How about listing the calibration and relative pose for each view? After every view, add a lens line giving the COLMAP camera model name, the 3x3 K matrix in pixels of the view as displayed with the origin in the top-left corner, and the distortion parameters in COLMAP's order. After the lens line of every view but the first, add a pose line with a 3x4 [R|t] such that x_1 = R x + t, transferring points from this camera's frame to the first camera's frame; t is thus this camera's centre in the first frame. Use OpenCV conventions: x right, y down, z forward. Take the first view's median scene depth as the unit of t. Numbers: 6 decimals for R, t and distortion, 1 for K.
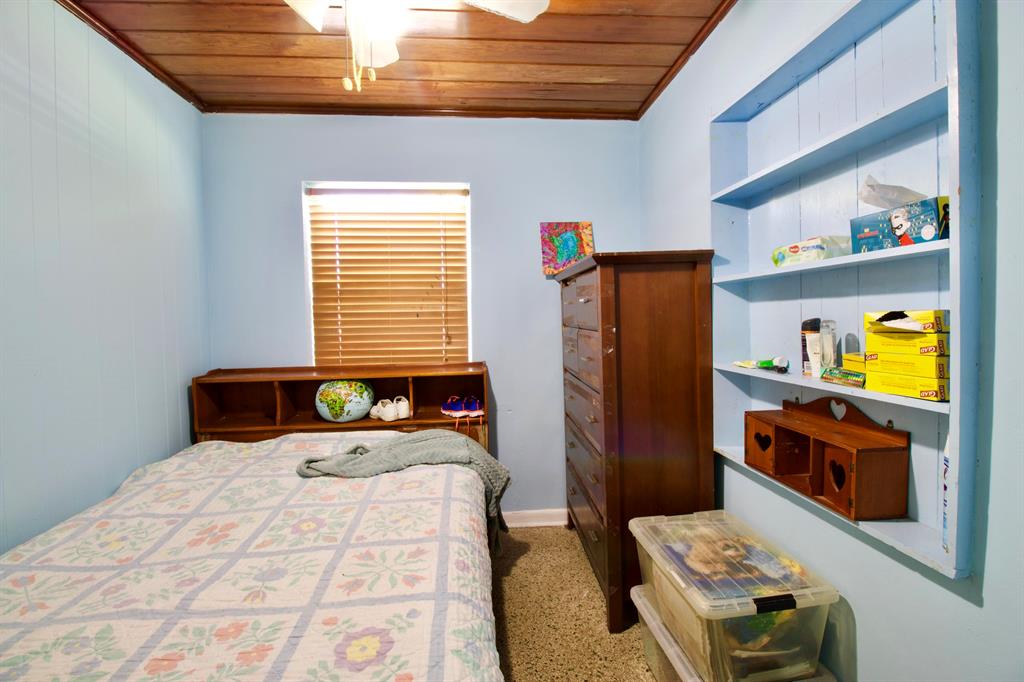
lens RADIAL K [[473.1, 0, 515.5], [0, 473.1, 334.9], [0, 0, 1]] dist [0.002593, -0.014817]
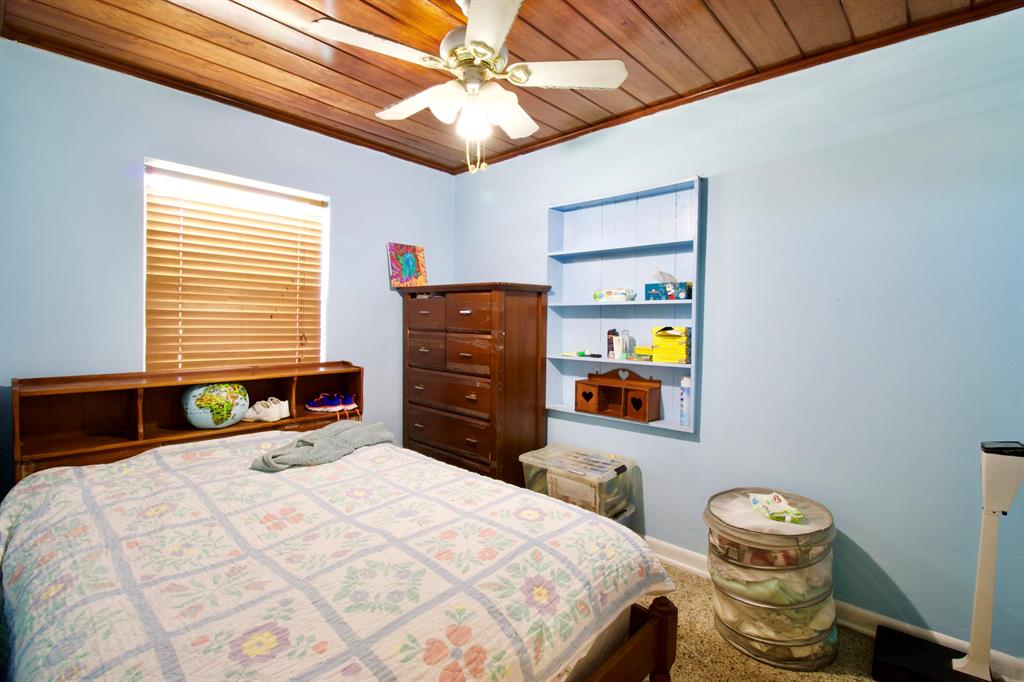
lens RADIAL K [[473.1, 0, 515.5], [0, 473.1, 334.9], [0, 0, 1]] dist [0.002593, -0.014817]
pose [[0.733153, 0.010877, 0.679976, -0.774596], [-0.002807, 0.999912, -0.012968, 0.012921], [-0.680057, 0.007598, 0.733119, -0.122884]]
